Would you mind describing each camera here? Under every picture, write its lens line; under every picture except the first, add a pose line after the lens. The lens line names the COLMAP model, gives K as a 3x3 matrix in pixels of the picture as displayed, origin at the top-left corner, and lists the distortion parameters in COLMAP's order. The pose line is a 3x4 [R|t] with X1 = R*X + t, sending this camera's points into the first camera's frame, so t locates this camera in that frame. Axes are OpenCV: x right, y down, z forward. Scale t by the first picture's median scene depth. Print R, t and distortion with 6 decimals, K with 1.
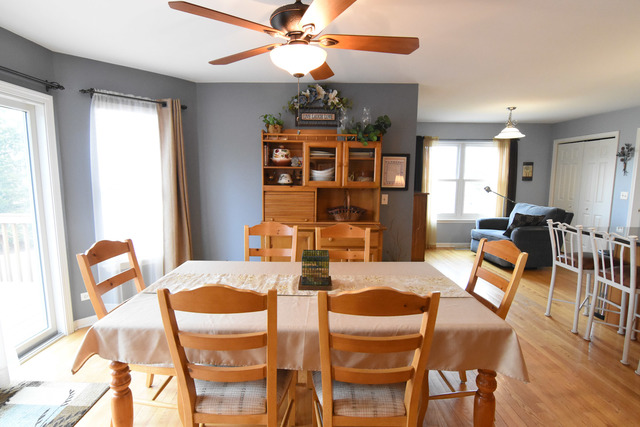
lens RADIAL K [[321.9, 0, 316.4], [0, 321.9, 215.4], [0, 0, 1]] dist [-0.001461, -0.012516]
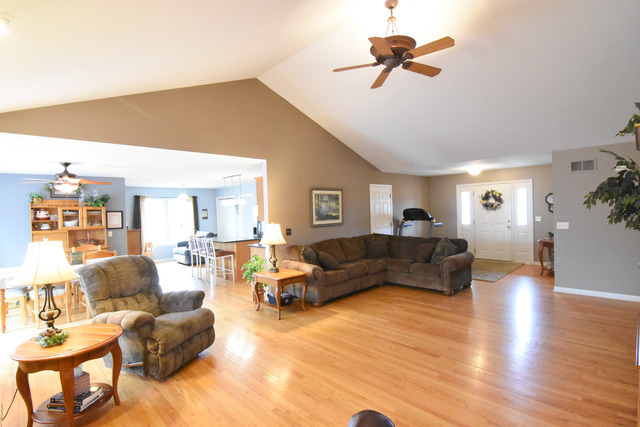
lens RADIAL K [[310.4, 0, 315.4], [0, 310.4, 215.2], [0, 0, 1]] dist [-0.004610, -0.011201]
pose [[0.732943, -0.040833, 0.679064, -0.157217], [0.120185, 0.990268, -0.070175, 0.129414], [-0.669590, 0.133047, 0.730717, -1.321705]]
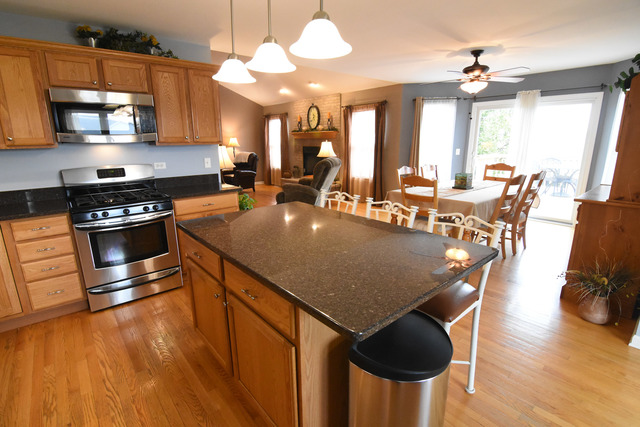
lens RADIAL K [[310.4, 0, 315.4], [0, 310.4, 215.2], [0, 0, 1]] dist [-0.004610, -0.011201]
pose [[-0.776662, 0.150715, -0.611622, 1.159574], [-0.072761, 0.942991, 0.324766, -0.124125], [0.625701, 0.296736, -0.721419, 1.079920]]
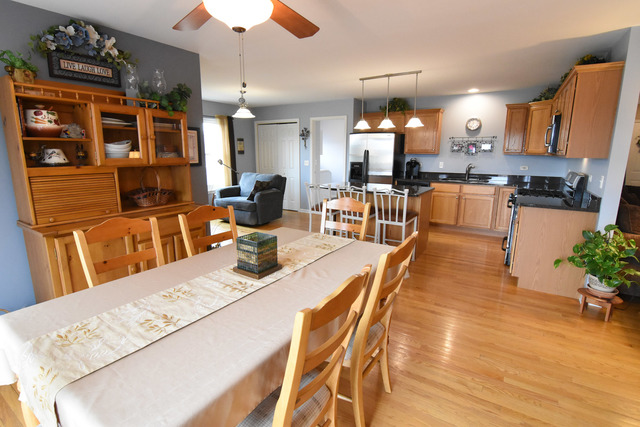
lens RADIAL K [[310.4, 0, 315.4], [0, 310.4, 215.2], [0, 0, 1]] dist [-0.004610, -0.011201]
pose [[0.550660, -0.173924, 0.816410, -0.343502], [0.103168, 0.984734, 0.140198, -0.027557], [-0.828330, 0.007026, 0.560196, 0.199101]]
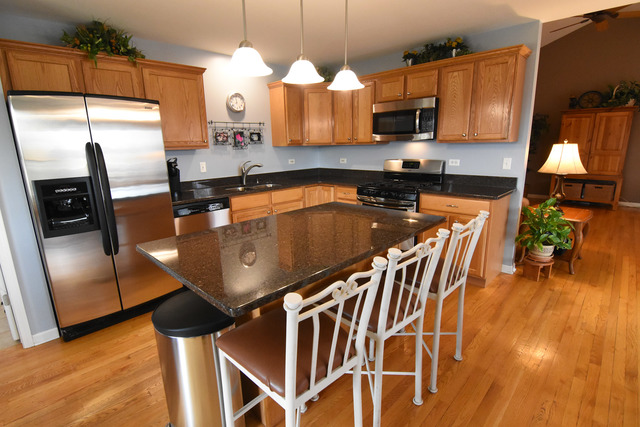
lens RADIAL K [[310.4, 0, 315.4], [0, 310.4, 215.2], [0, 0, 1]] dist [-0.004610, -0.011201]
pose [[-0.696237, -0.150021, 0.701960, 0.498955], [0.109458, 0.944291, 0.310376, -0.120015], [-0.709418, 0.292930, -0.641029, 1.046474]]
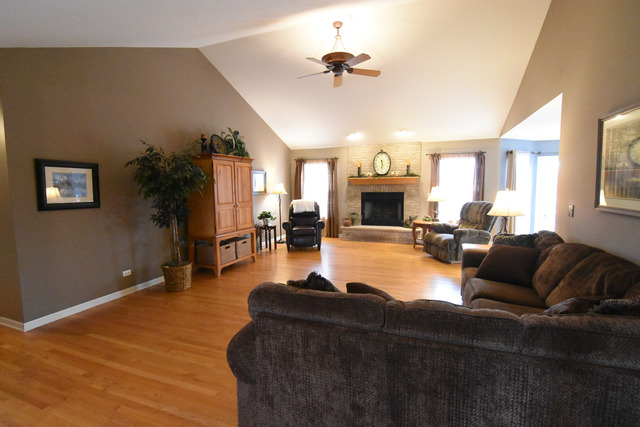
lens RADIAL K [[310.4, 0, 315.4], [0, 310.4, 215.2], [0, 0, 1]] dist [-0.004610, -0.011201]
pose [[-0.370618, 0.090679, -0.924348, 1.978196], [-0.104501, 0.984832, 0.138512, 0.050829], [0.922888, 0.147931, -0.355521, -0.383275]]
